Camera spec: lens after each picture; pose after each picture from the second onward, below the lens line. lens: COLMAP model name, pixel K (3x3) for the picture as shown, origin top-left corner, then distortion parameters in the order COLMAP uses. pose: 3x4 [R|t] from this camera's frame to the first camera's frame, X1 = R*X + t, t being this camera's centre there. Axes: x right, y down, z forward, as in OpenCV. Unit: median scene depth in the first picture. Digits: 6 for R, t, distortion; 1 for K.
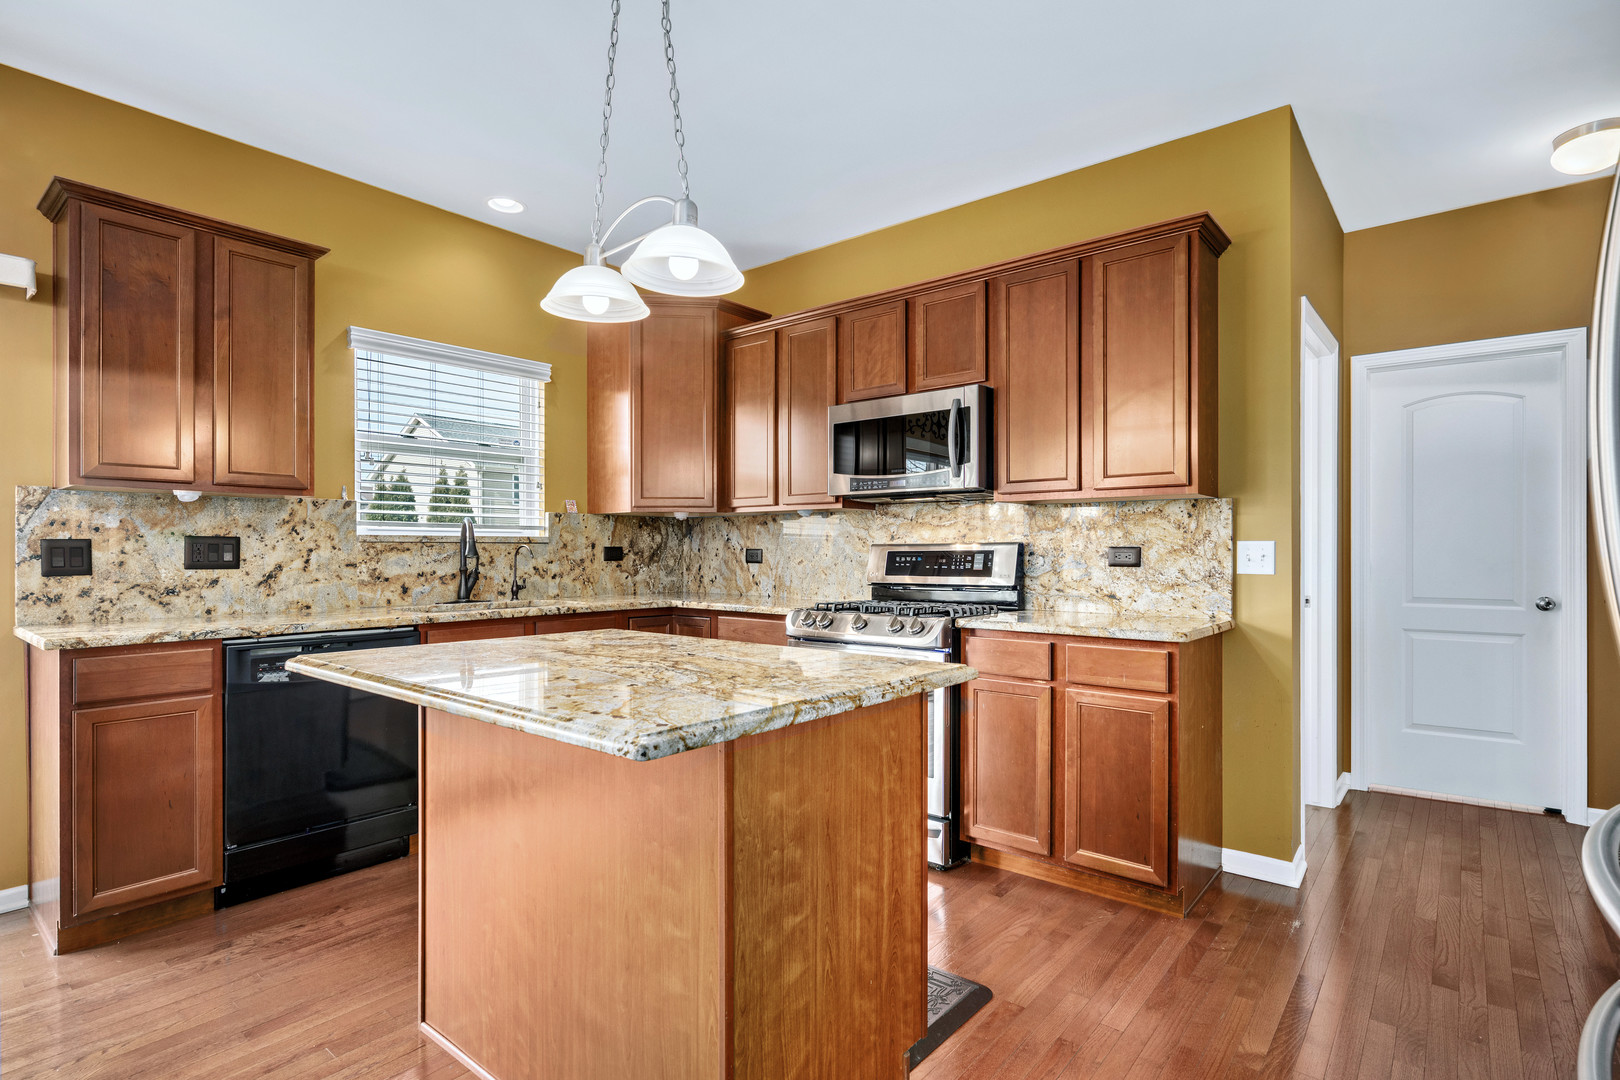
lens RADIAL K [[799.8, 0, 817.8], [0, 799.8, 546.8], [0, 0, 1]] dist [0.000343, 0.000008]
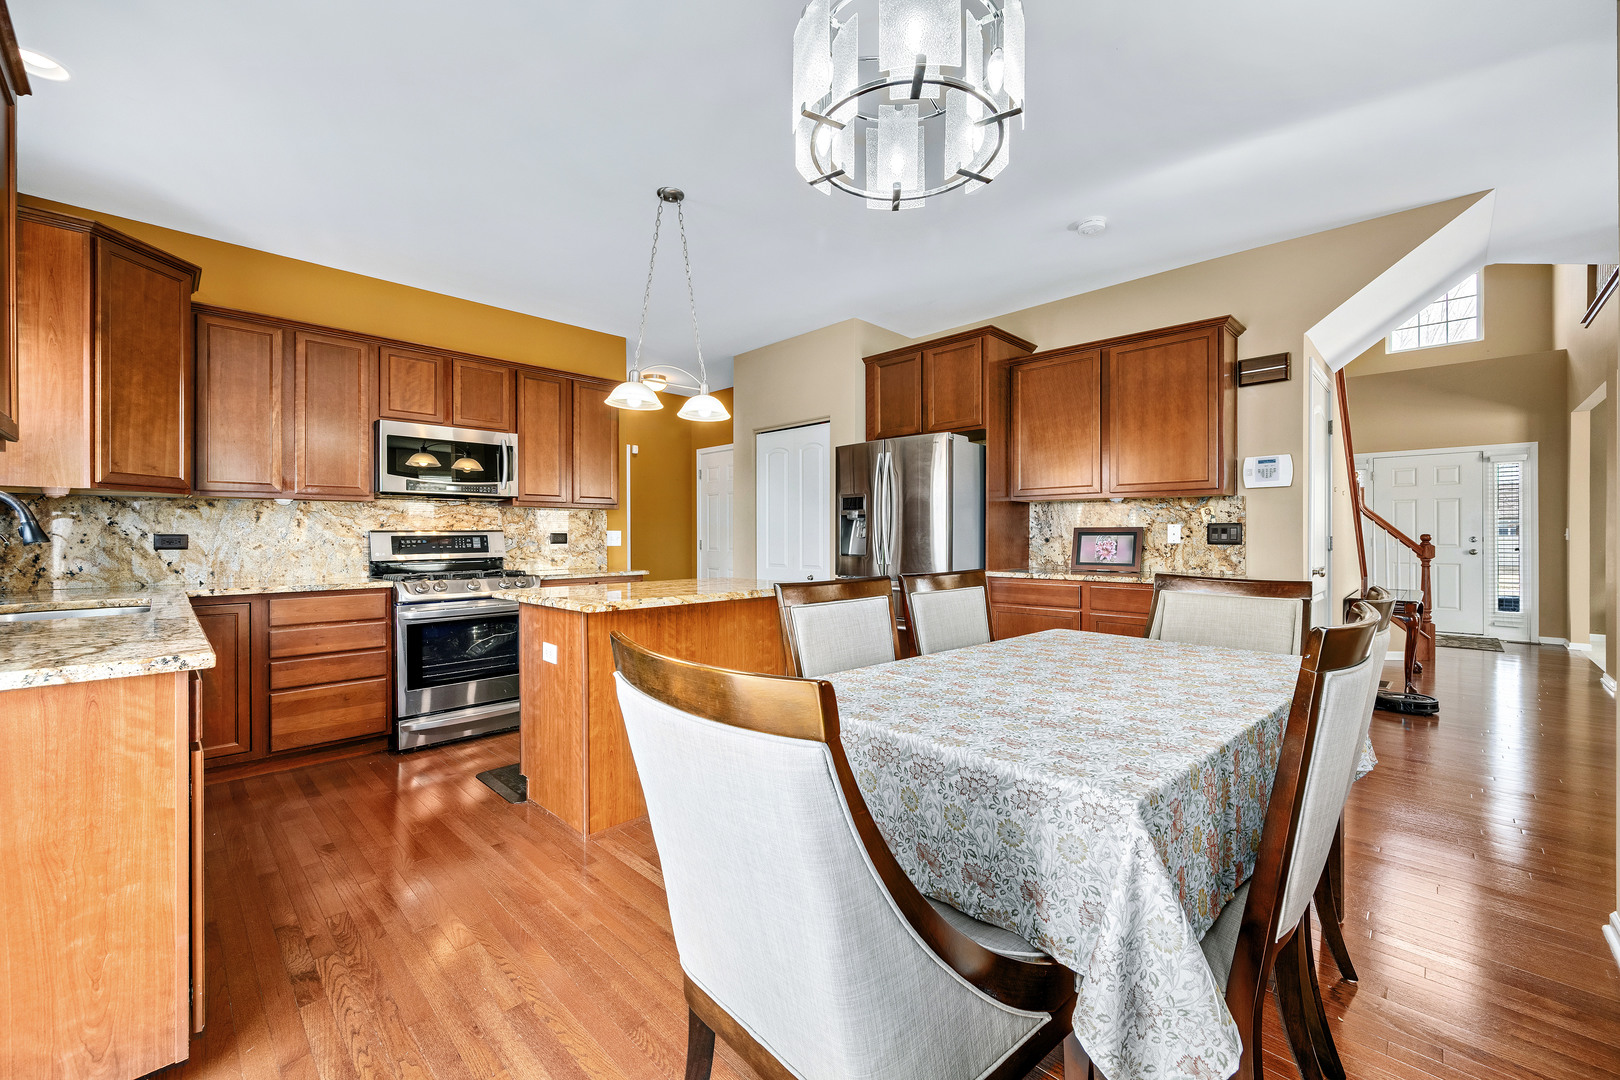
lens RADIAL K [[645.9, 0, 810.0], [0, 645.9, 540.0], [0, 0, 1]] dist [-0.001035, -0.000184]
pose [[0.093174, -0.007614, 0.995621, -0.967128], [-0.001102, 0.999969, 0.007750, 0.003526], [-0.995649, -0.001819, 0.093162, 0.255569]]
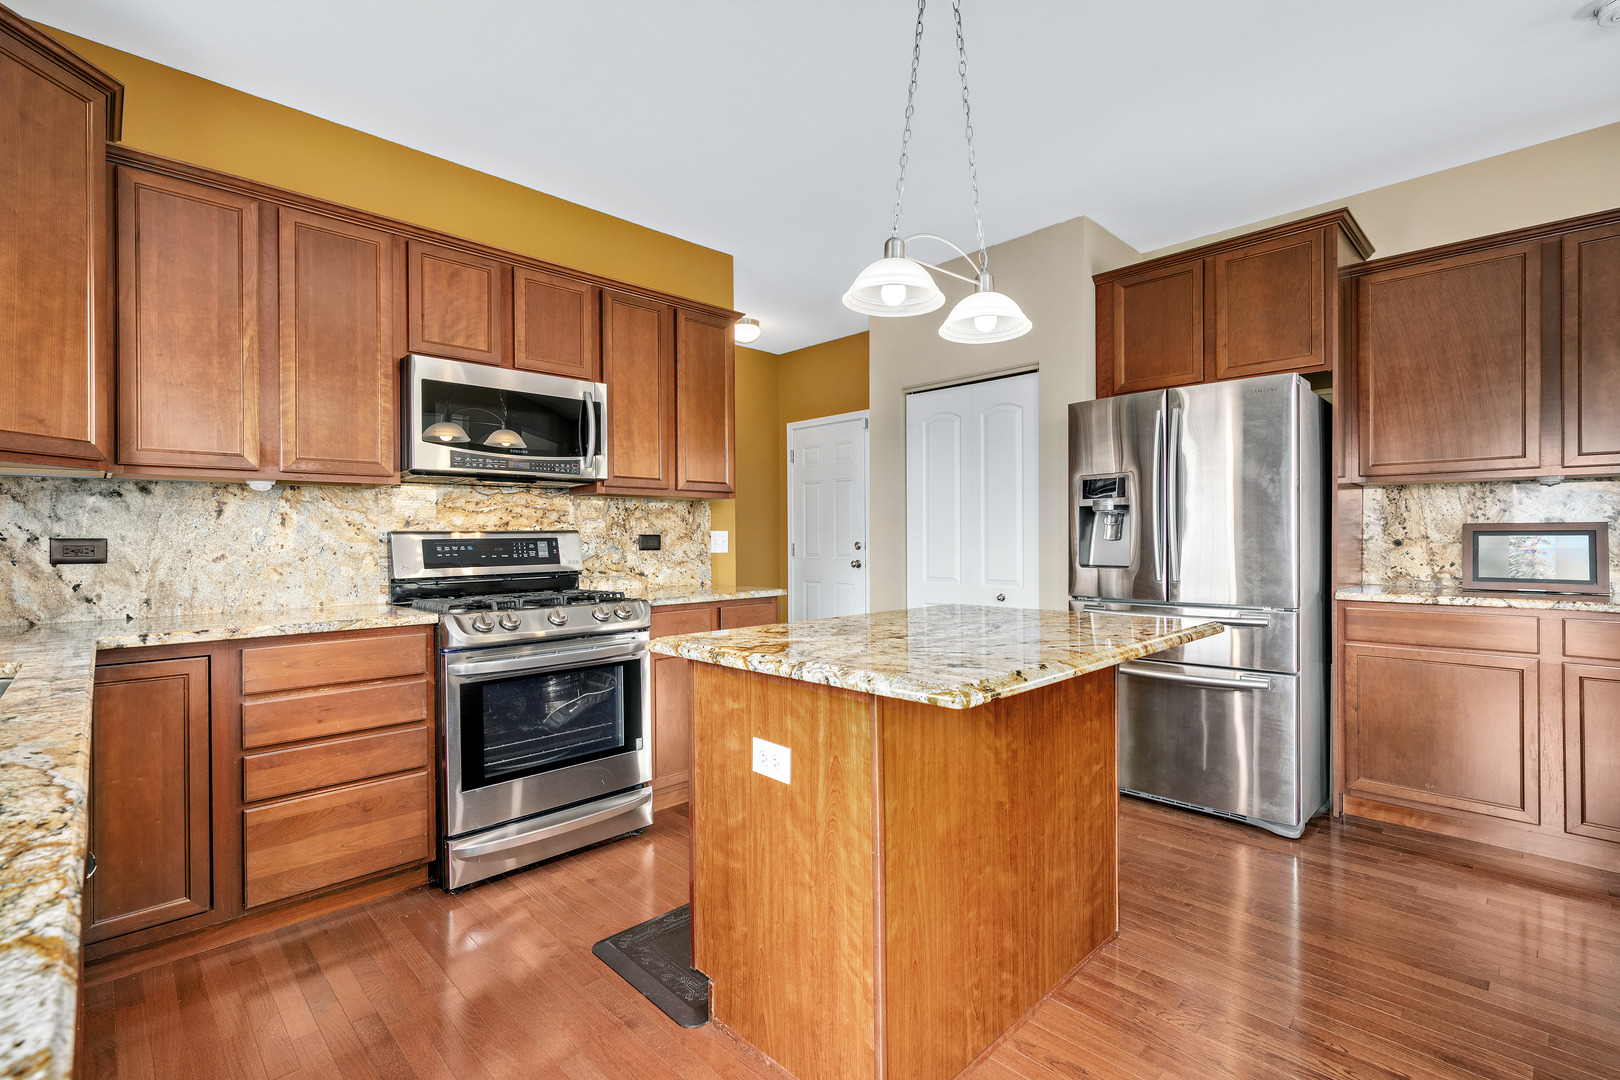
lens RADIAL K [[728.8, 0, 813.6], [0, 728.8, 544.0], [0, 0, 1]] dist [0.000686, 0.000284]
pose [[0.109931, -0.010351, 0.993885, -0.681425], [0.002324, 0.999946, 0.010157, 0.003442], [-0.993937, 0.001193, 0.109949, 0.560378]]
